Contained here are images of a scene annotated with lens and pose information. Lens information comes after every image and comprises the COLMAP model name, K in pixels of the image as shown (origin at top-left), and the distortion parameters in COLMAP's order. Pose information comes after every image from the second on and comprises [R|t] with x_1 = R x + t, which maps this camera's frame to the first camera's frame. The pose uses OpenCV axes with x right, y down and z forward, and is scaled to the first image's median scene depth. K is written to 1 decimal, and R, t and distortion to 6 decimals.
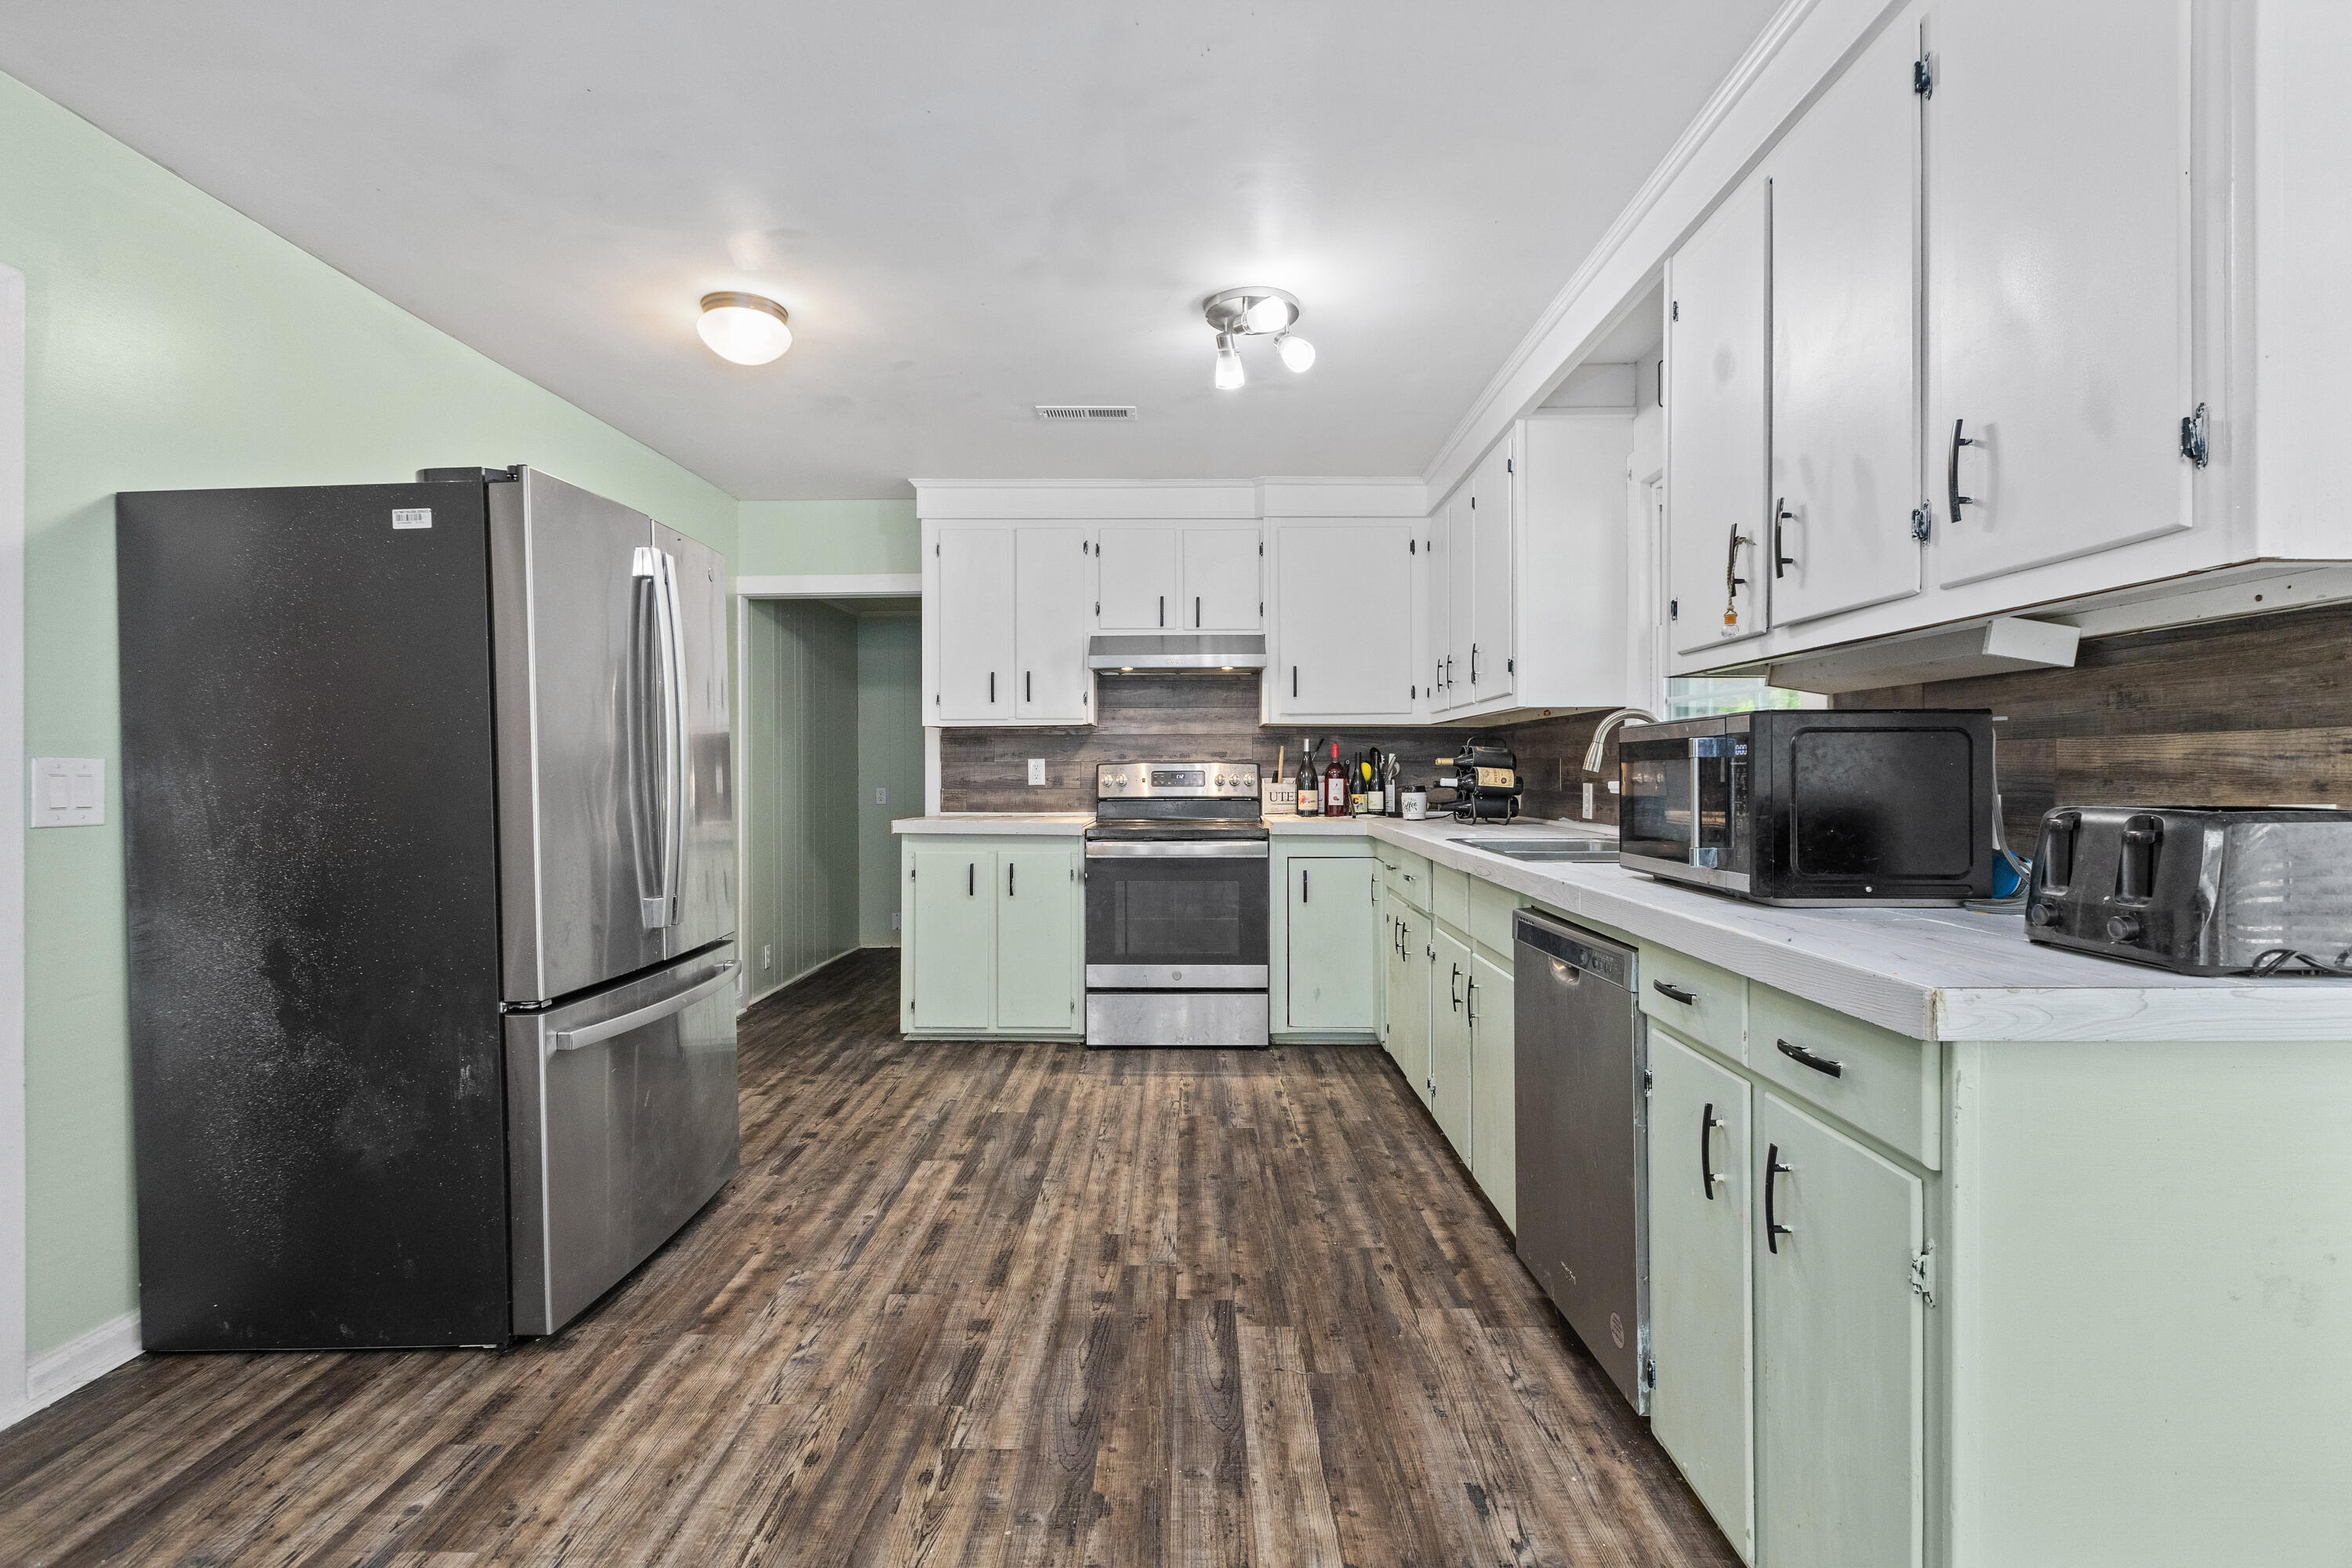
lens RADIAL K [[1067.6, 0, 1176.0], [0, 1067.6, 784.0], [0, 0, 1]] dist [-0.002187, -0.000004]
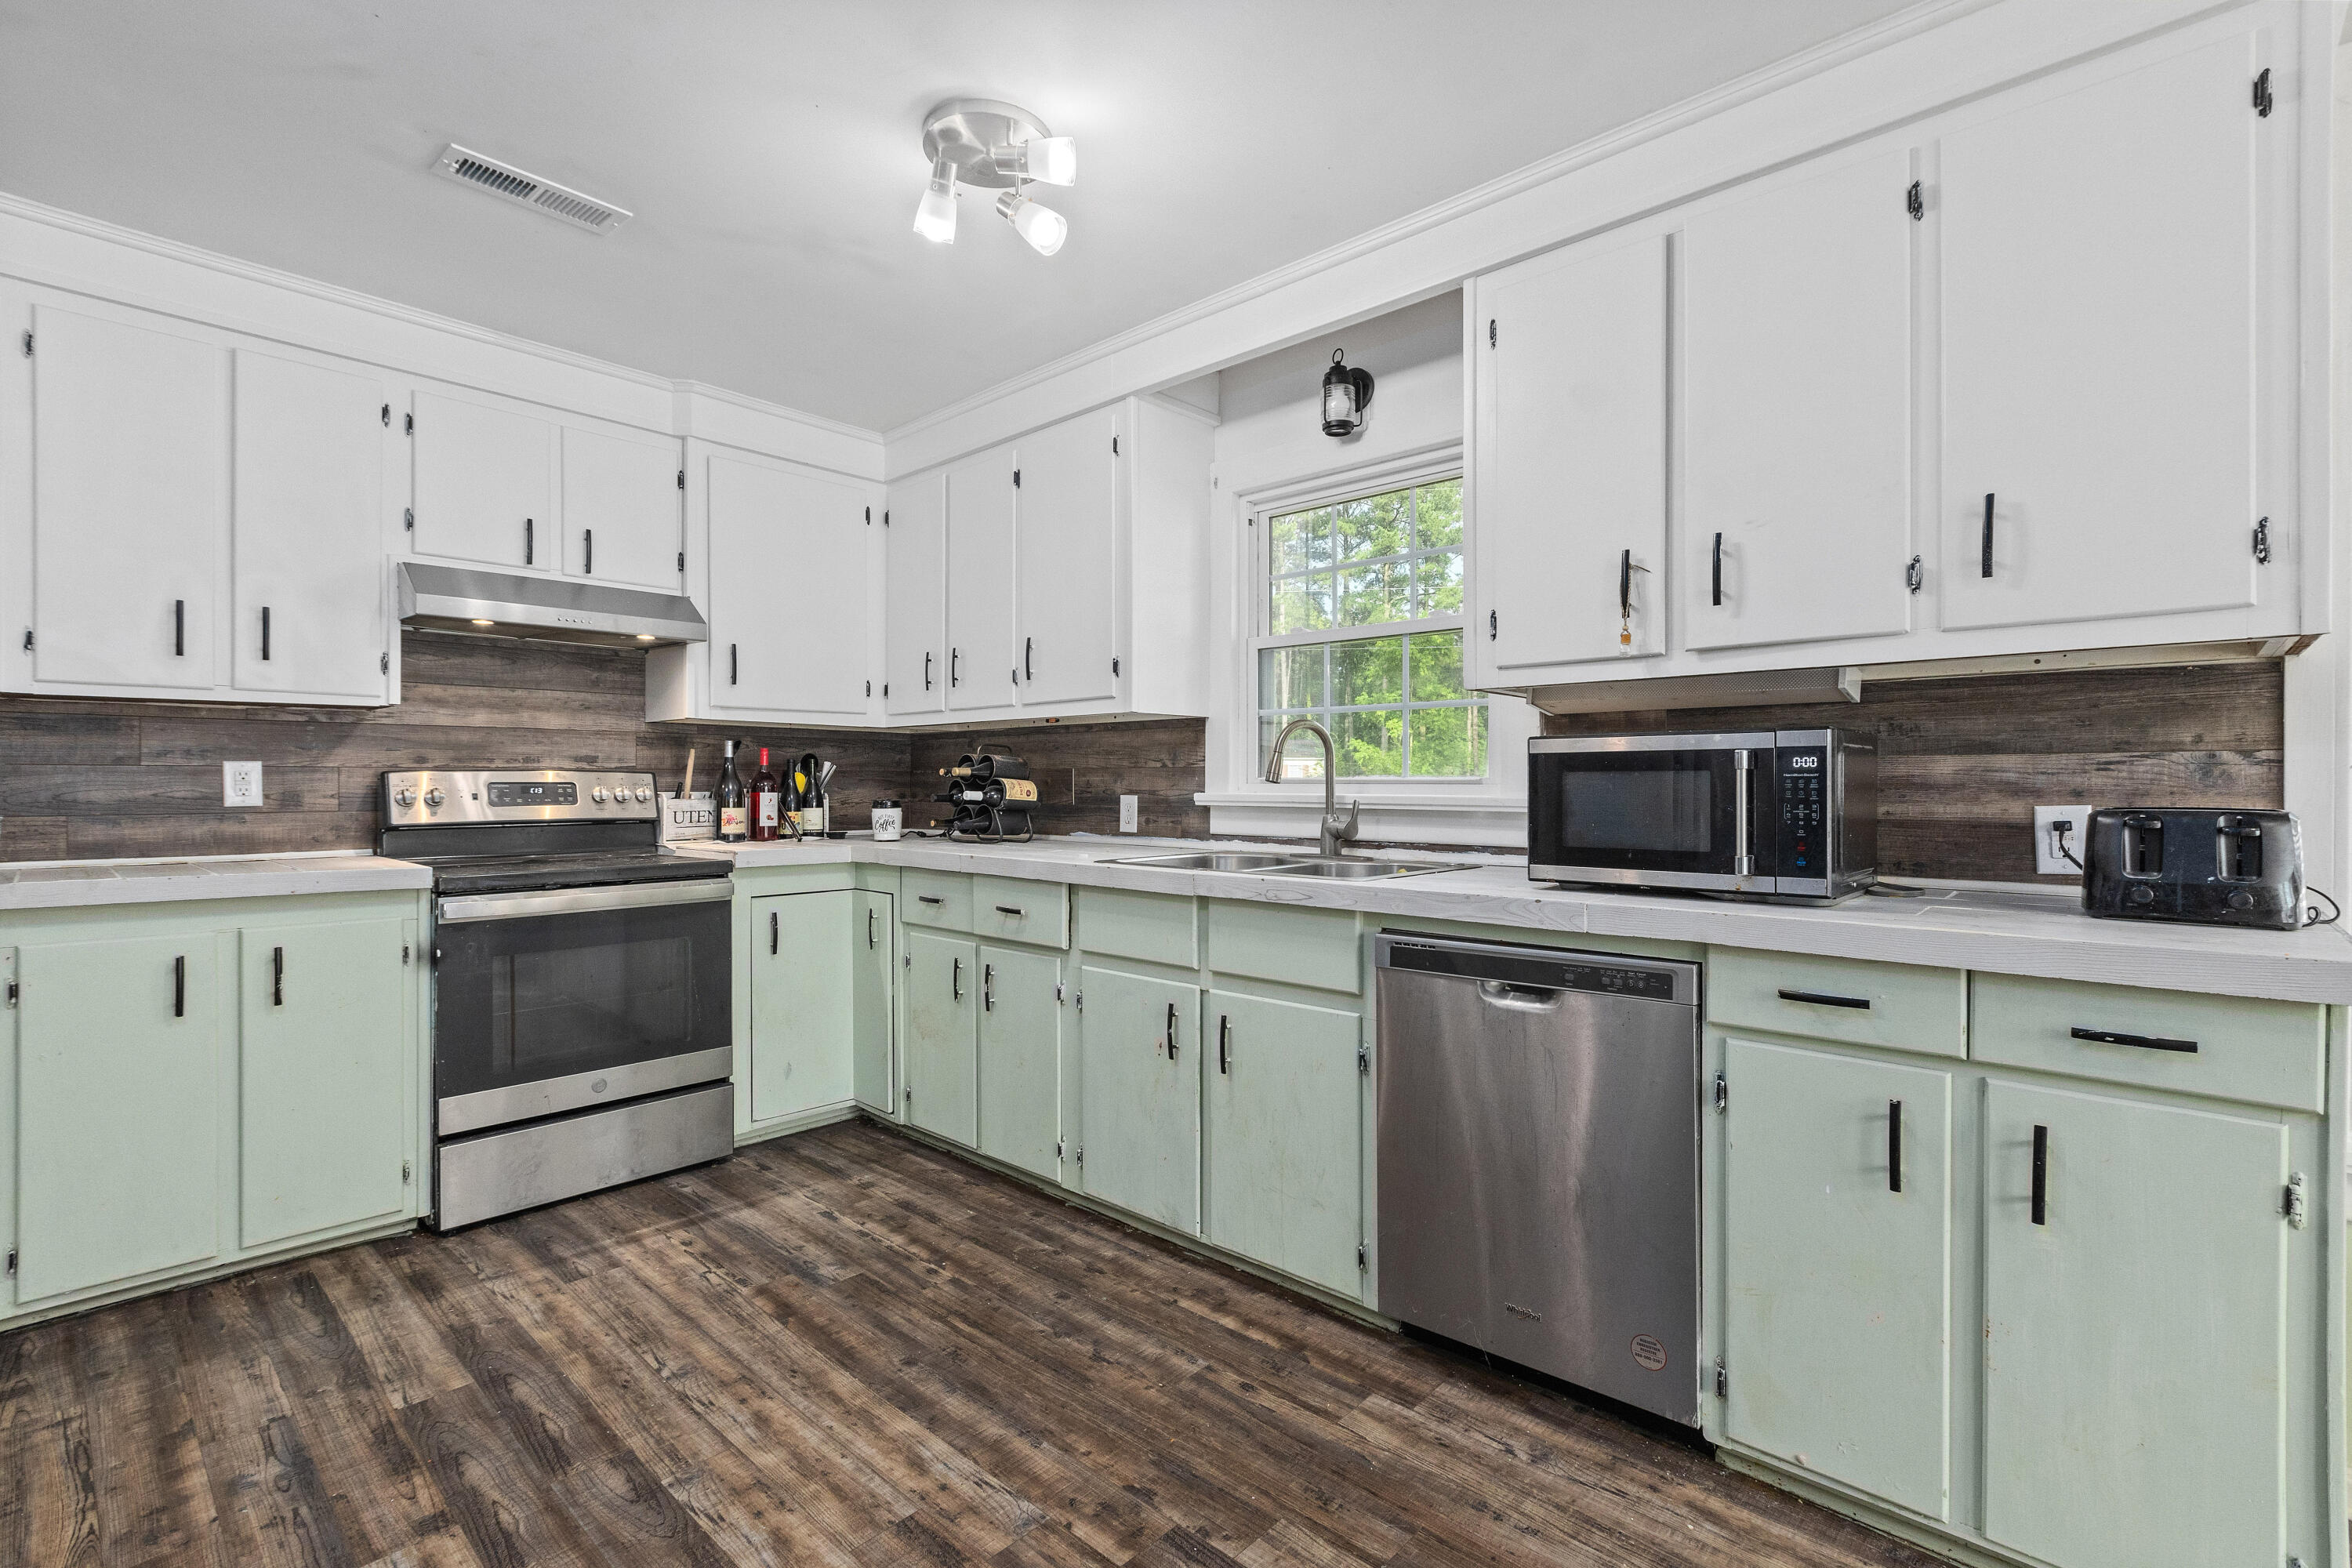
lens RADIAL K [[1056.7, 0, 1167.3], [0, 1056.7, 795.9], [0, 0, 1]] dist [-0.000909, -0.000171]
pose [[0.668500, -0.007905, 0.743670, -0.273331], [0.008350, 0.999960, 0.003123, -0.002914], [-0.743665, 0.004121, 0.668540, 0.308464]]
